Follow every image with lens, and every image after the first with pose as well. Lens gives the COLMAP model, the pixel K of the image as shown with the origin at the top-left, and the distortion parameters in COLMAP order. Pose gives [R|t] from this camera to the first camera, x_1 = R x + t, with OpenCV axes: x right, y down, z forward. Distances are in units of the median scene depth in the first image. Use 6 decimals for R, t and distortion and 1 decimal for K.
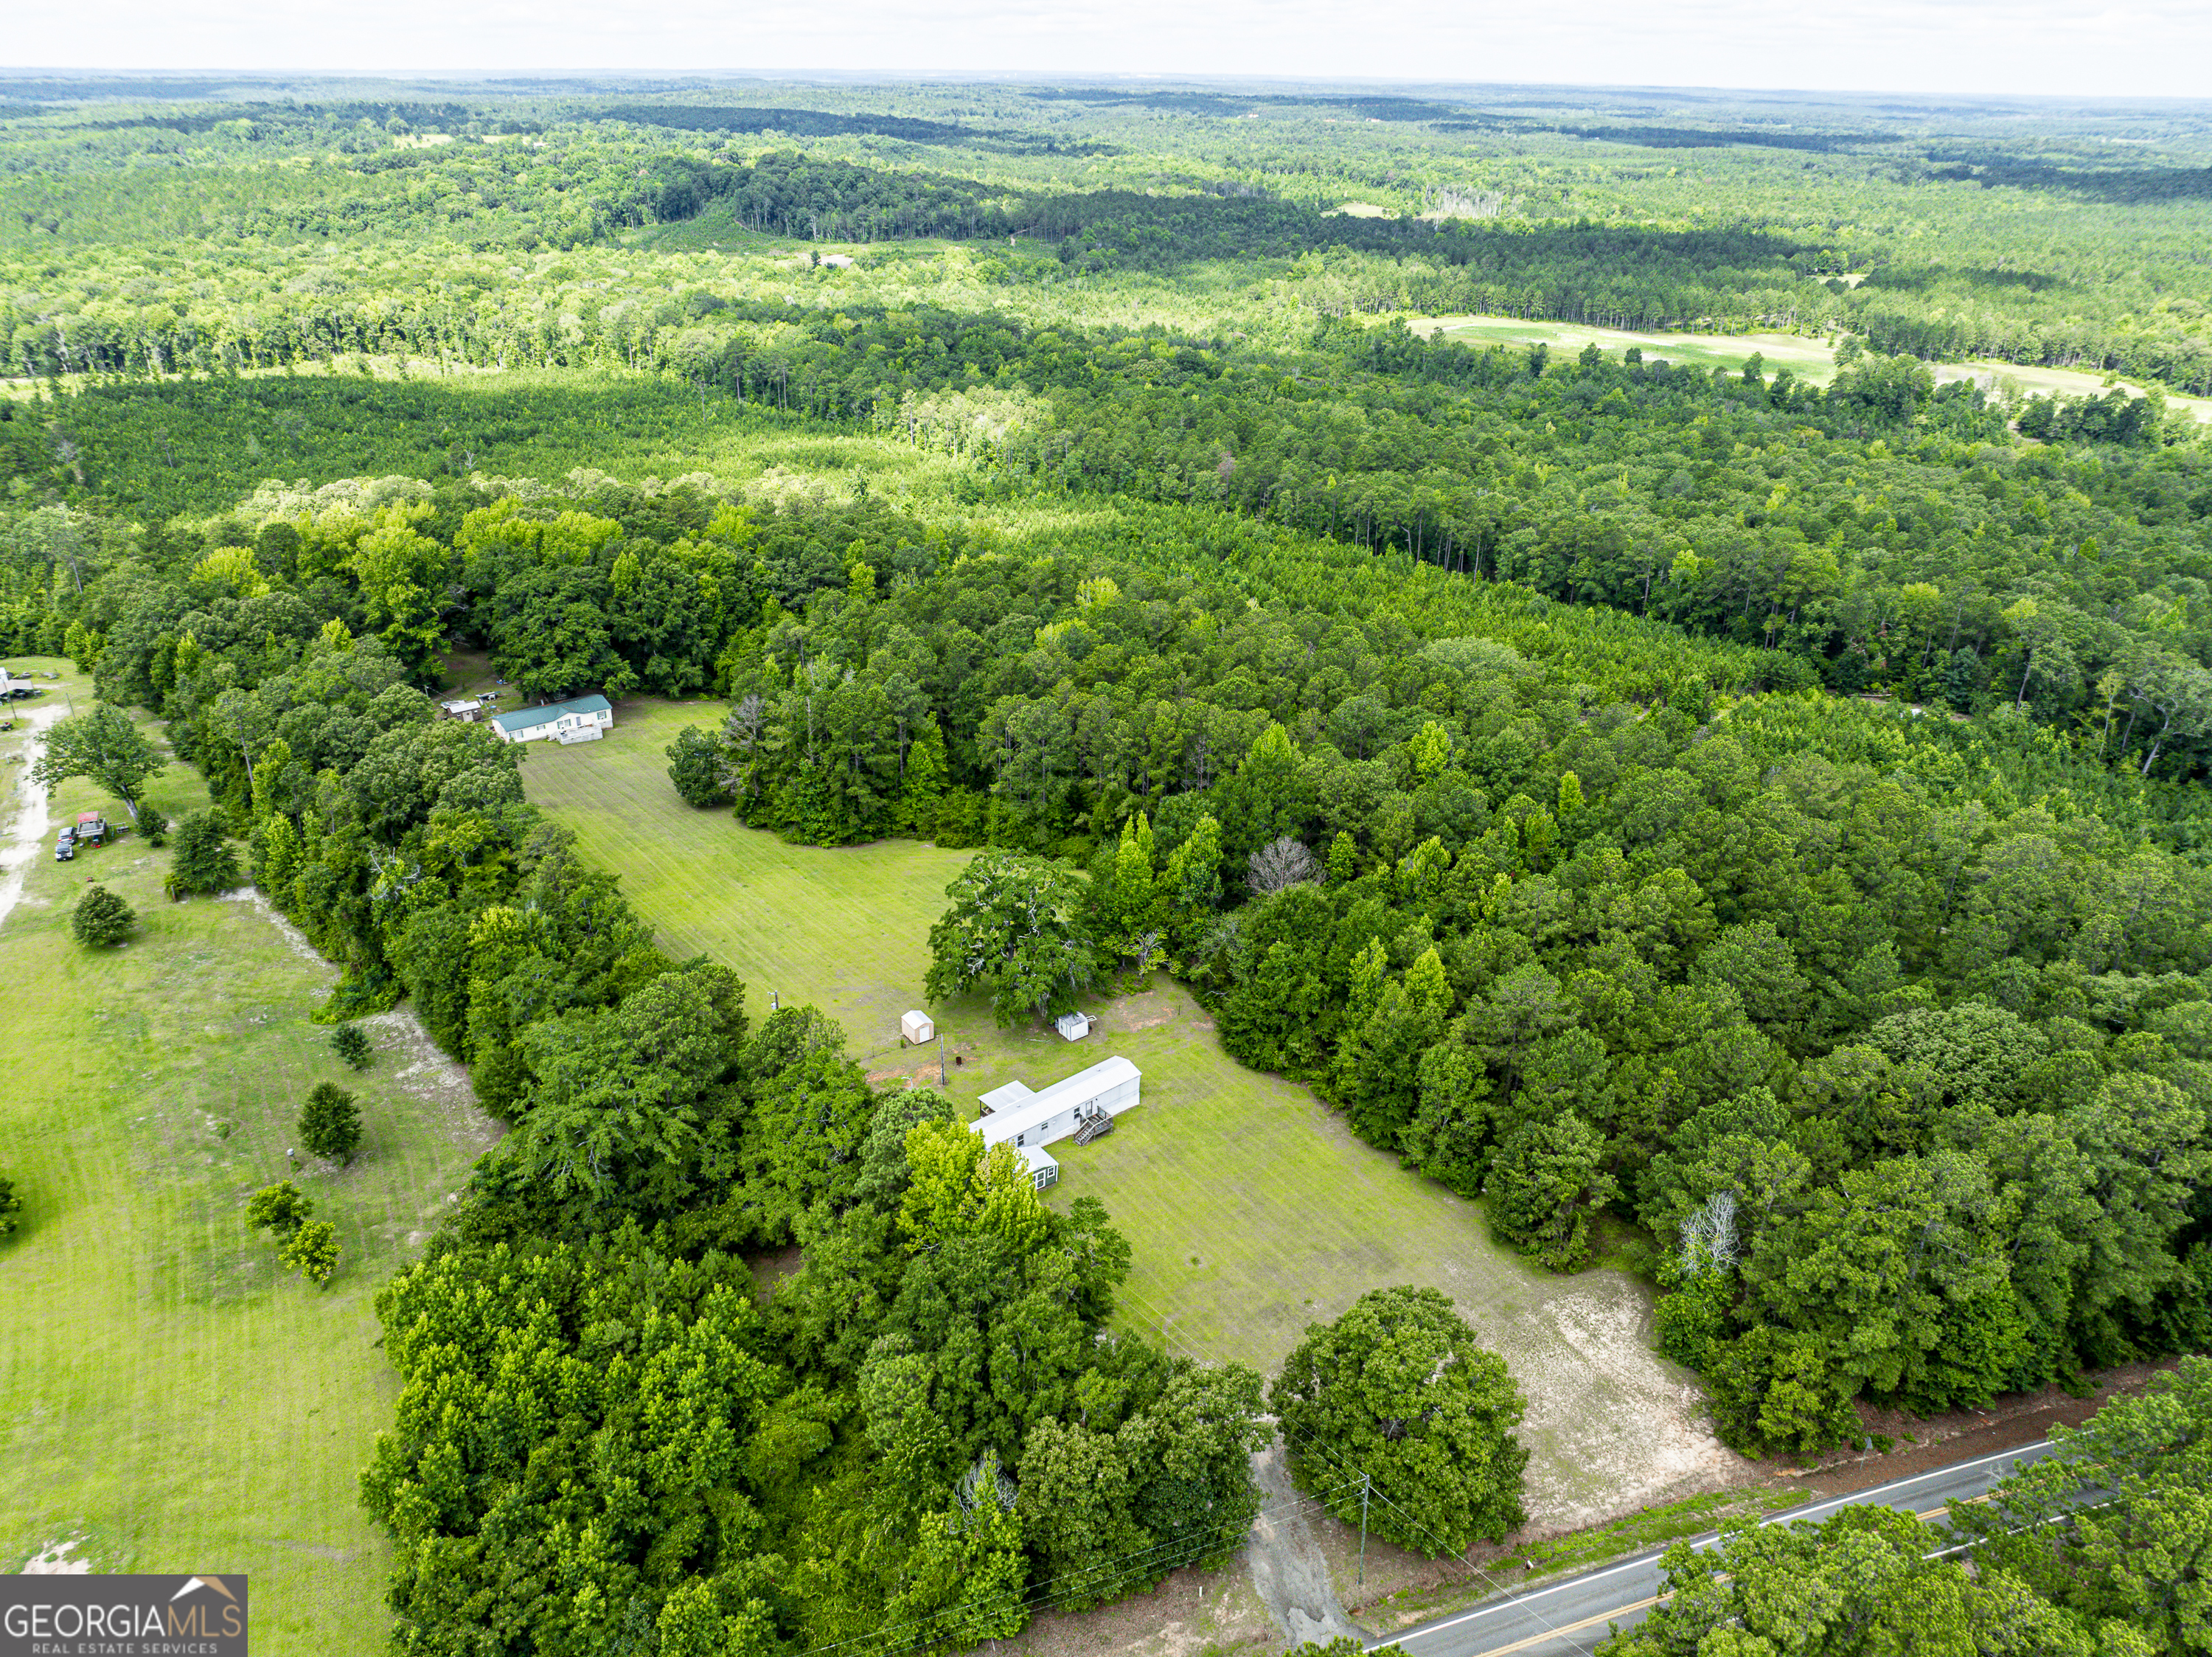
lens RADIAL K [[1545.6, 0, 1105.2], [0, 1545.6, 856.3], [0, 0, 1]] dist [-0.062055, 0.038717]
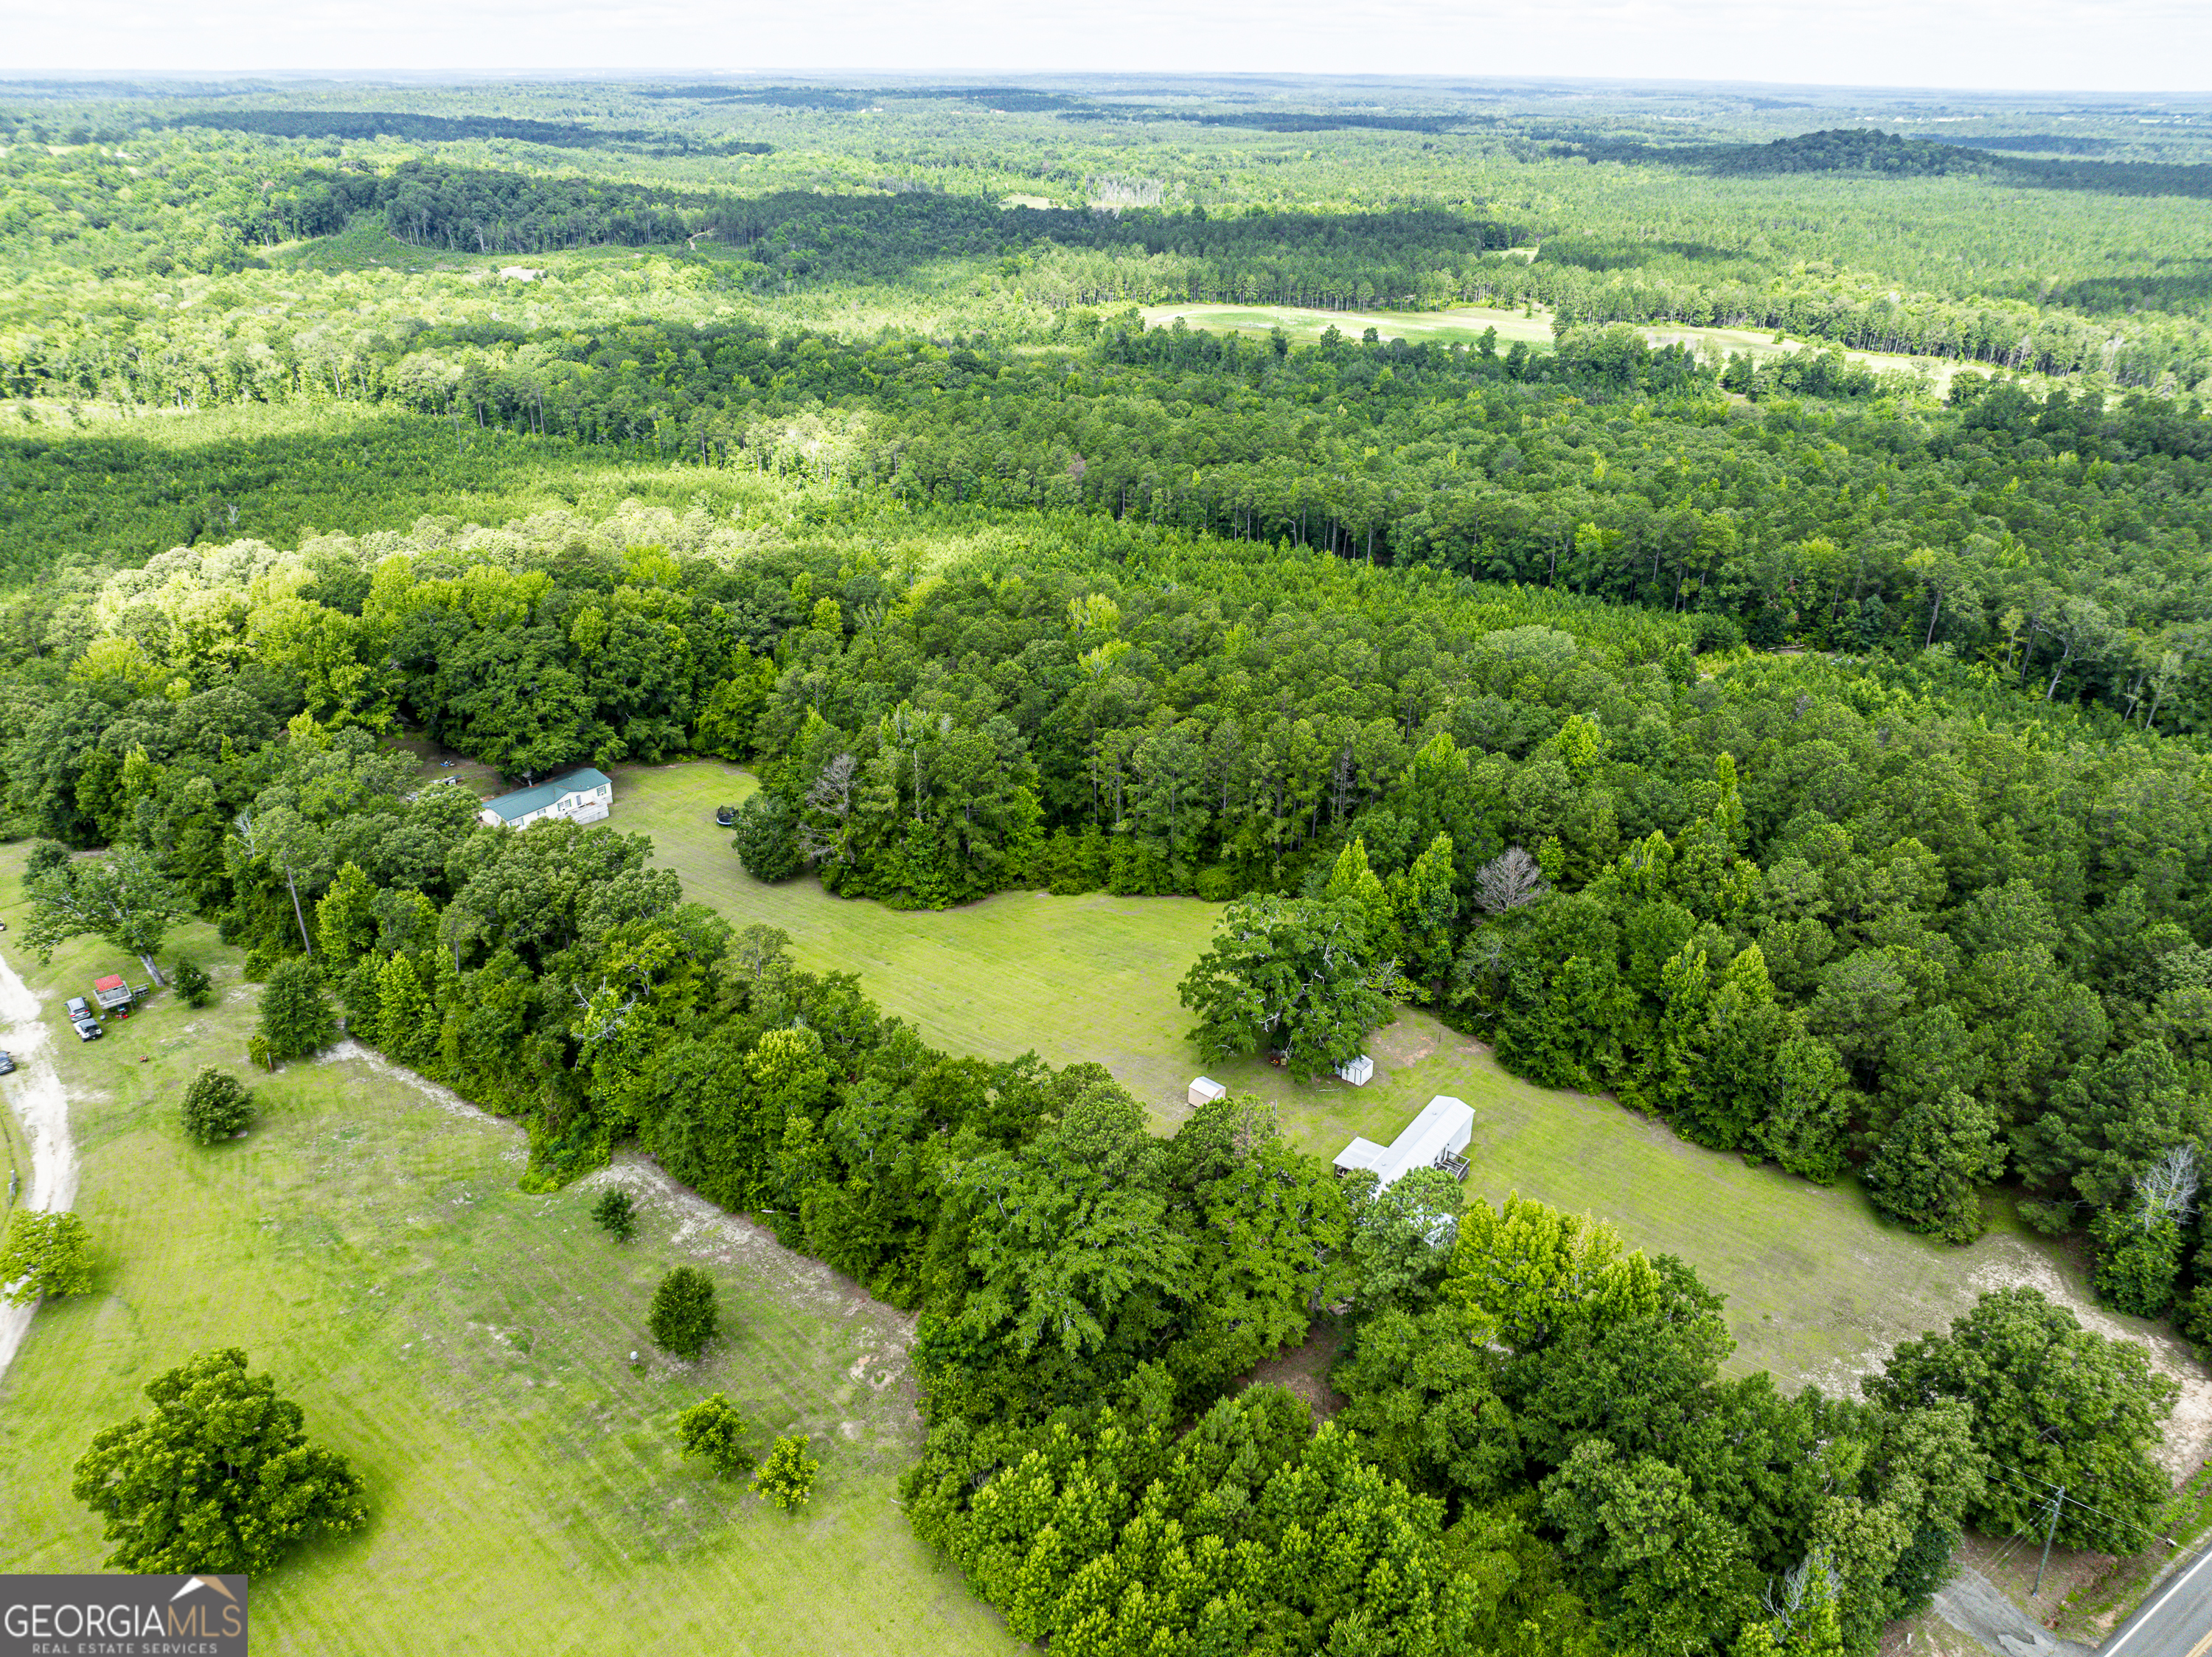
lens RADIAL K [[1545.6, 0, 1105.2], [0, 1545.6, 856.3], [0, 0, 1]] dist [-0.062055, 0.038717]
pose [[0.972389, -0.112065, 0.204699, -0.167087], [0.111249, 0.993671, 0.015526, -0.025480], [-0.205143, 0.007675, 0.978702, 0.044785]]
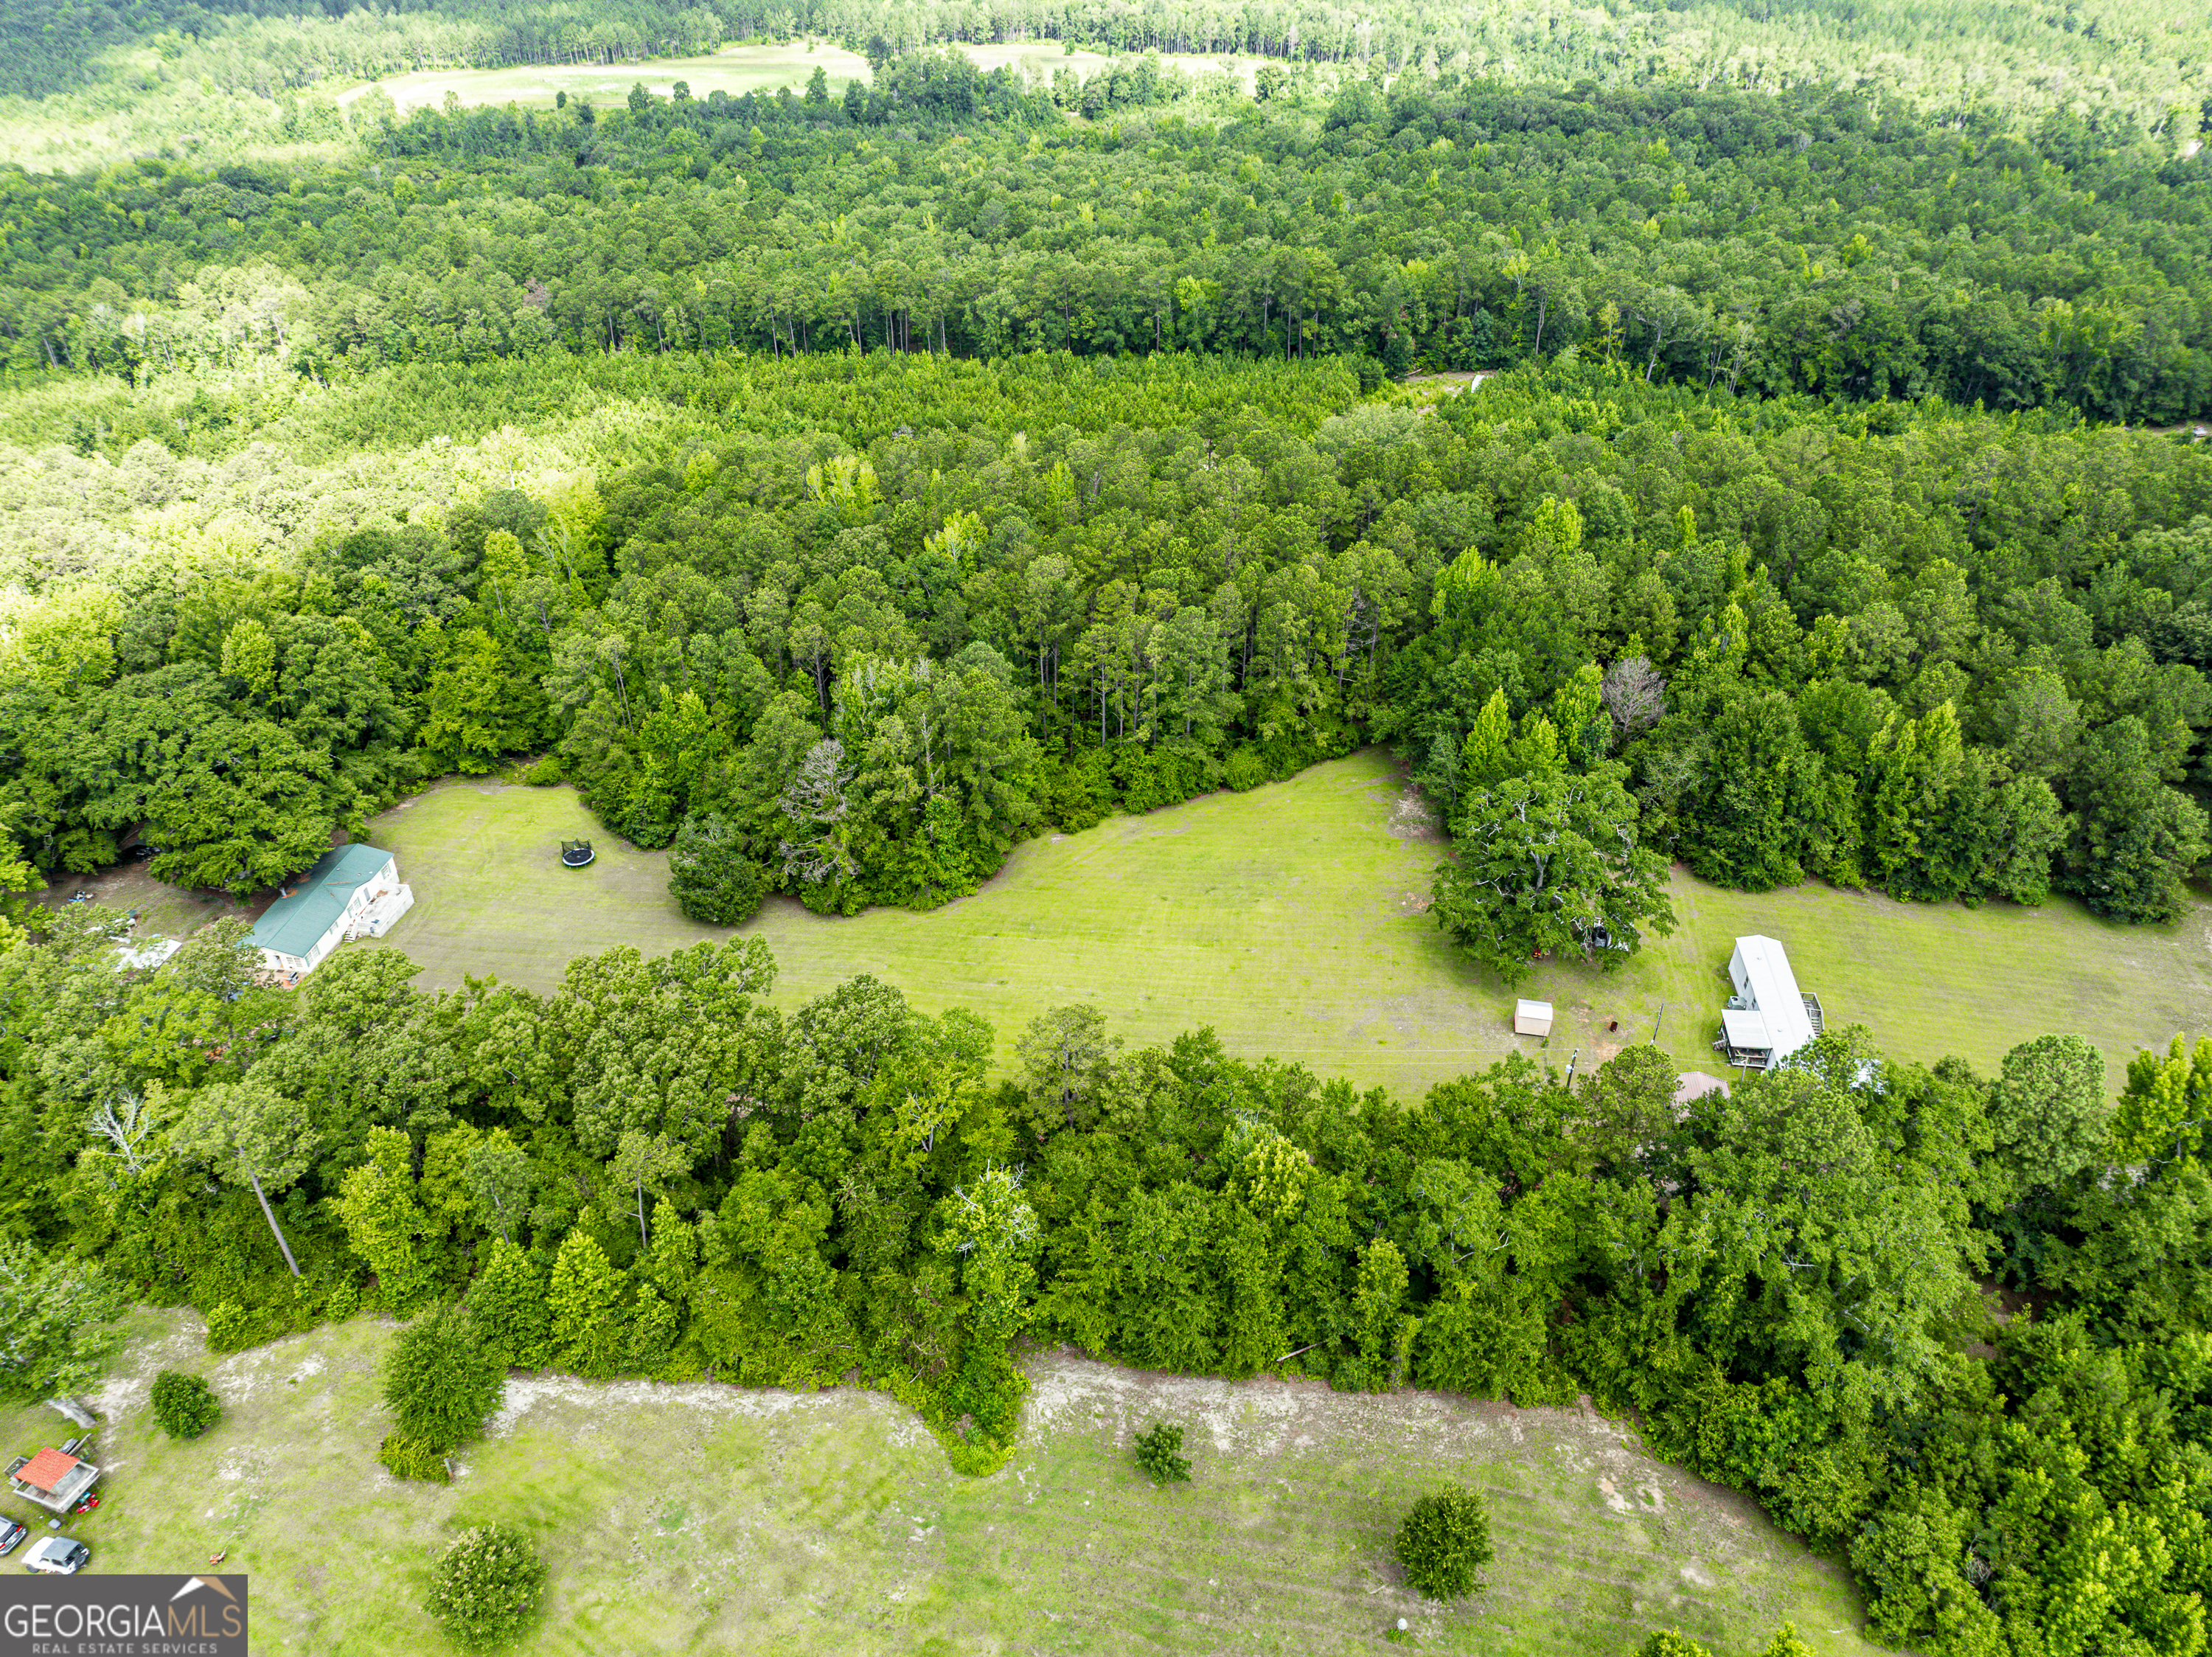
lens RADIAL K [[1545.6, 0, 1105.2], [0, 1545.6, 856.3], [0, 0, 1]] dist [-0.062055, 0.038717]
pose [[0.726931, -0.410466, 0.550536, -0.333937], [0.320858, 0.911826, 0.256172, -0.120267], [-0.607143, -0.009576, 0.794535, 0.224238]]
